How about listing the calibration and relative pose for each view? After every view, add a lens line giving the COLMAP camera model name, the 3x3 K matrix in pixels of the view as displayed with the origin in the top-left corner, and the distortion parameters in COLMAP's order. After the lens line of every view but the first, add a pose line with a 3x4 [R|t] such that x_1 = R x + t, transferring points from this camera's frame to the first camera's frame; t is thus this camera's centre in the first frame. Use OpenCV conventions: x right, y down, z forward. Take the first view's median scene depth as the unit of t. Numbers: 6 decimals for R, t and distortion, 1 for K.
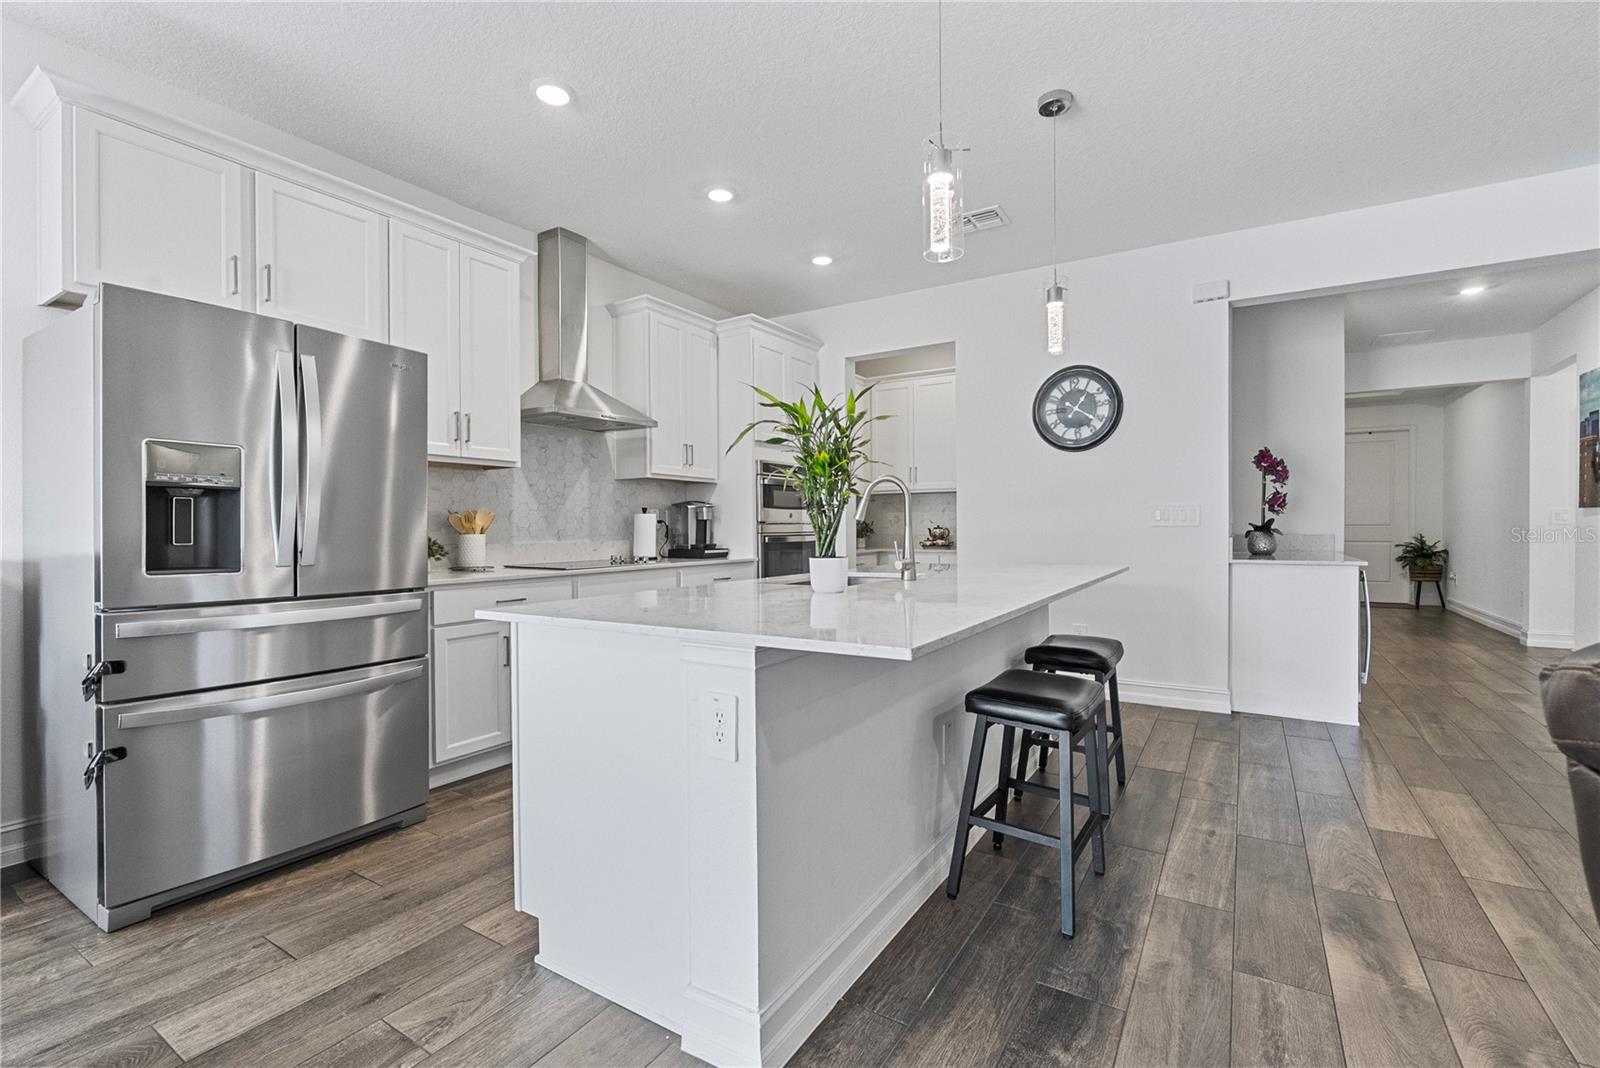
lens RADIAL K [[714.9, 0, 800.3], [0, 714.9, 530.3], [0, 0, 1]] dist [0.002647, 0.000111]
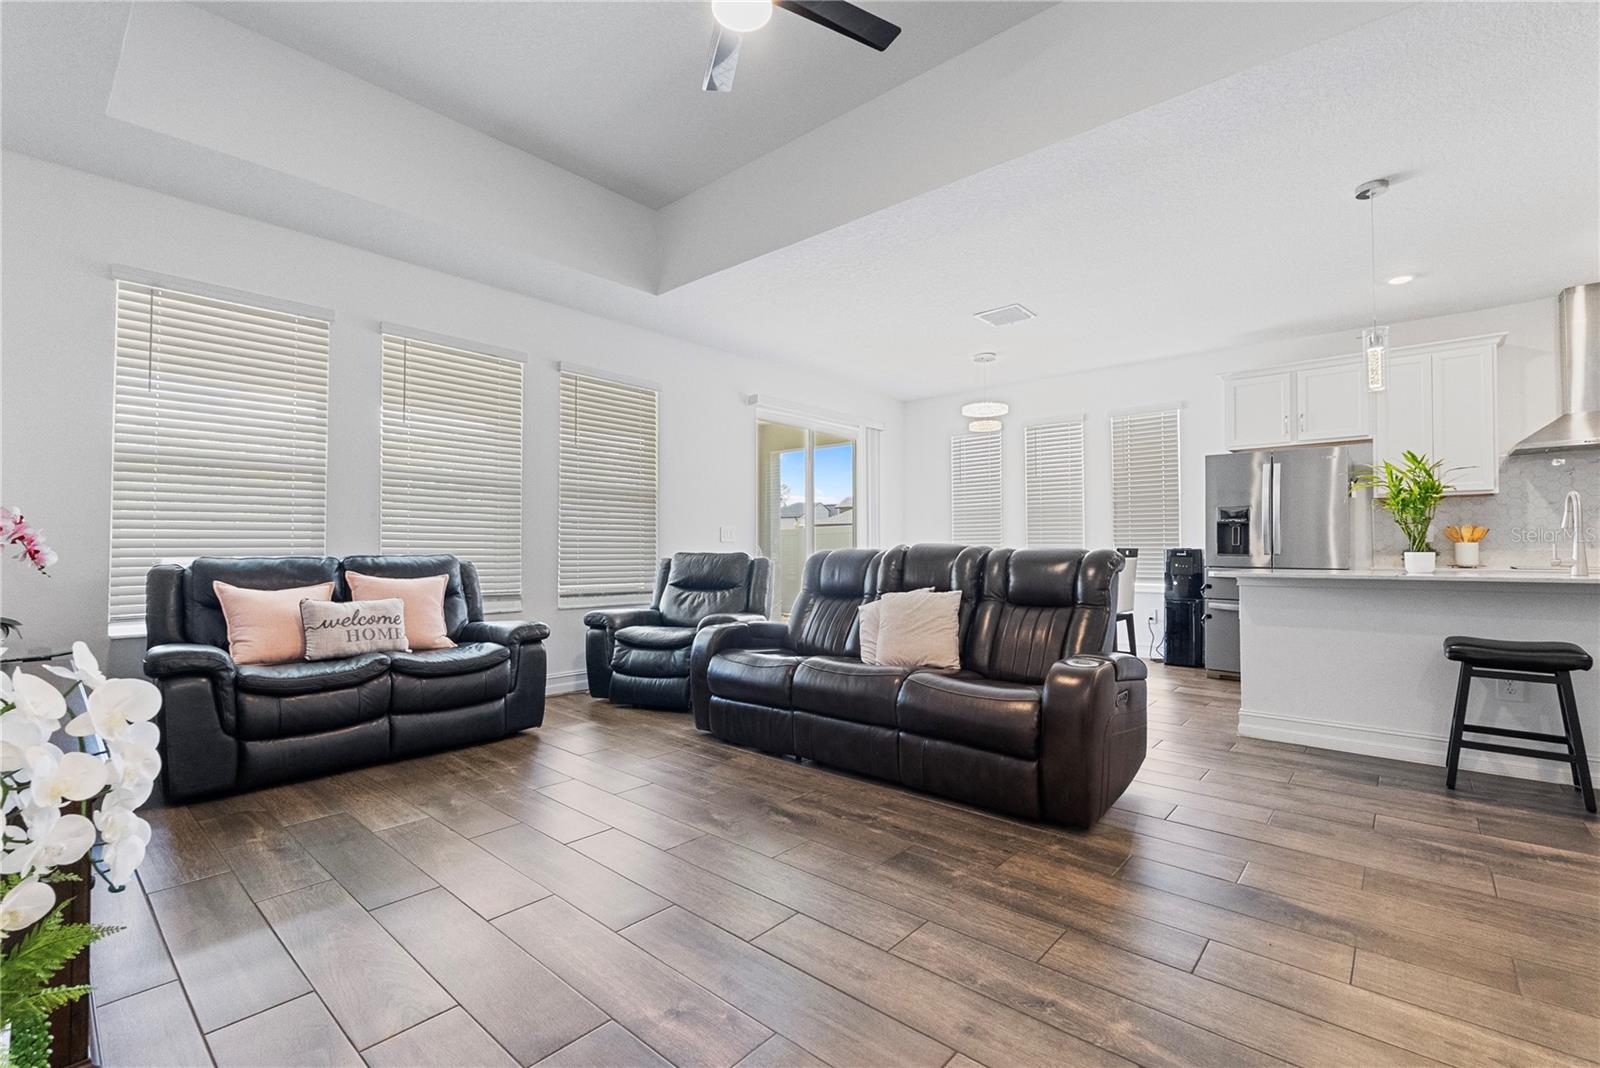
lens RADIAL K [[705.7, 0, 807.9], [0, 705.7, 534.2], [0, 0, 1]] dist [-0.008964, 0.000026]
pose [[-0.154347, -0.018433, -0.987845, 0.990749], [-0.004117, 0.999829, -0.018014, 0.016485], [0.988008, 0.001286, -0.154396, -0.078426]]
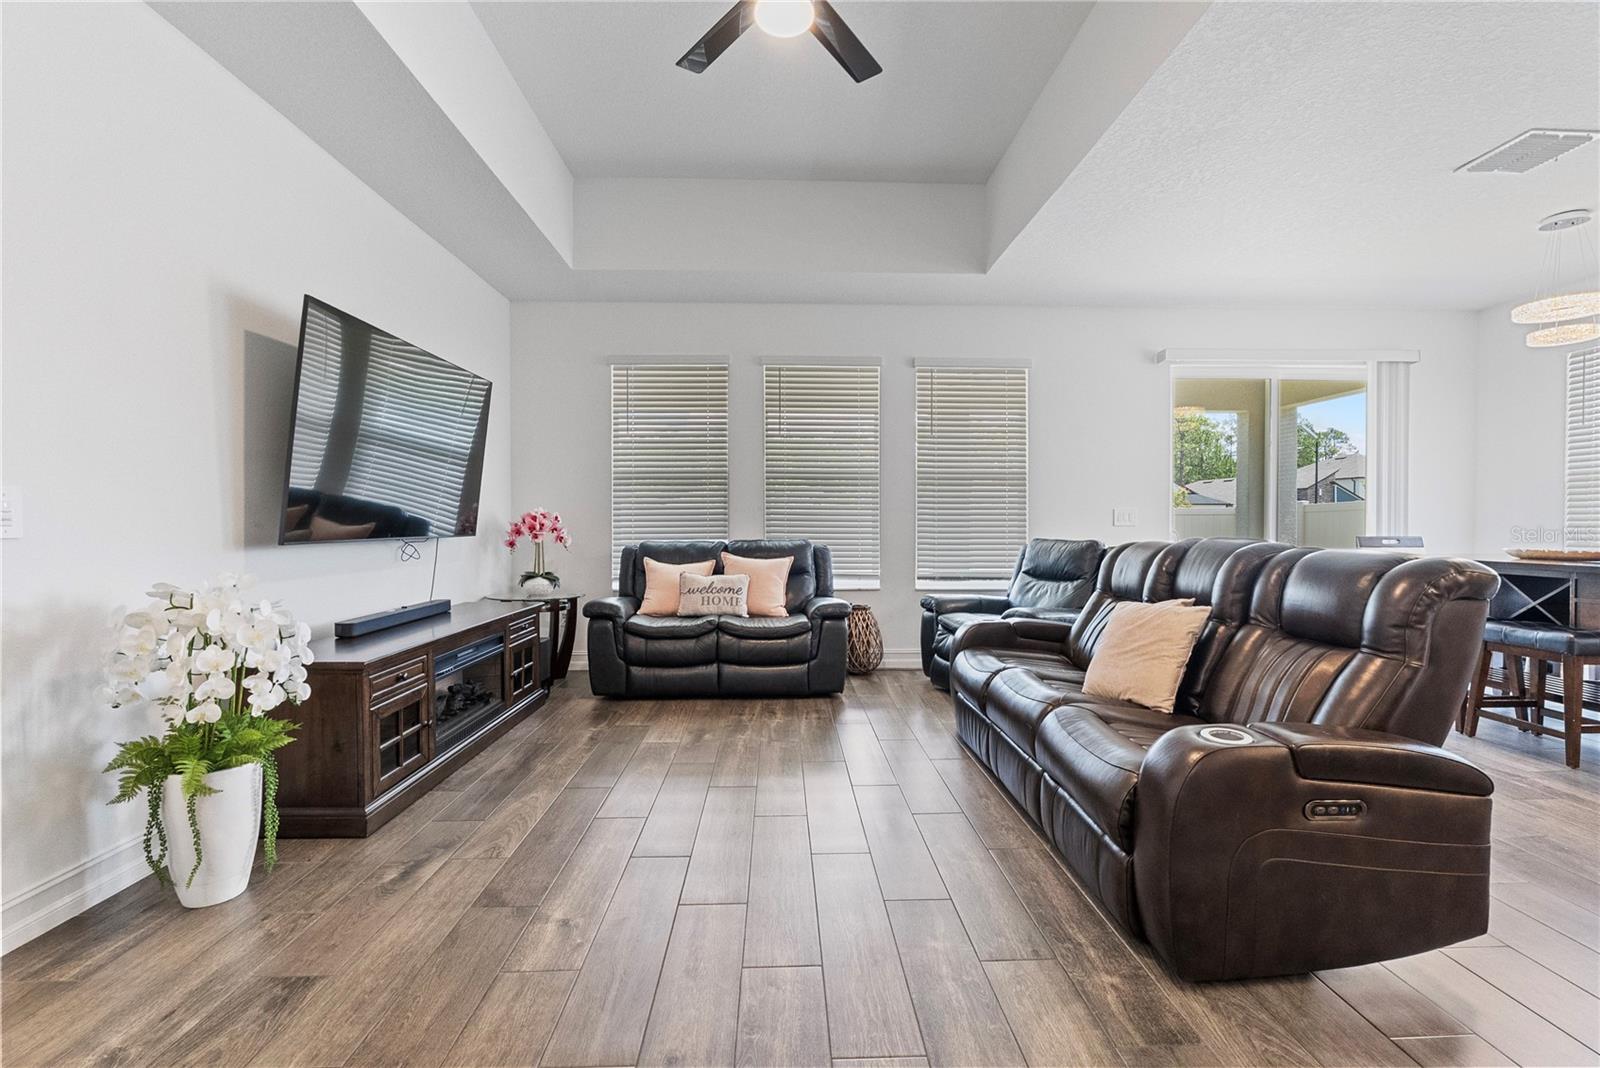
lens RADIAL K [[701.2, 0, 800.0], [0, 701.2, 534.0], [0, 0, 1]] dist [-0.004366, 0.000243]
pose [[-0.827414, 0.013072, -0.561440, 0.760970], [0.000224, 0.999737, 0.022947, -0.008557], [0.561593, 0.018861, -0.827199, 0.266635]]
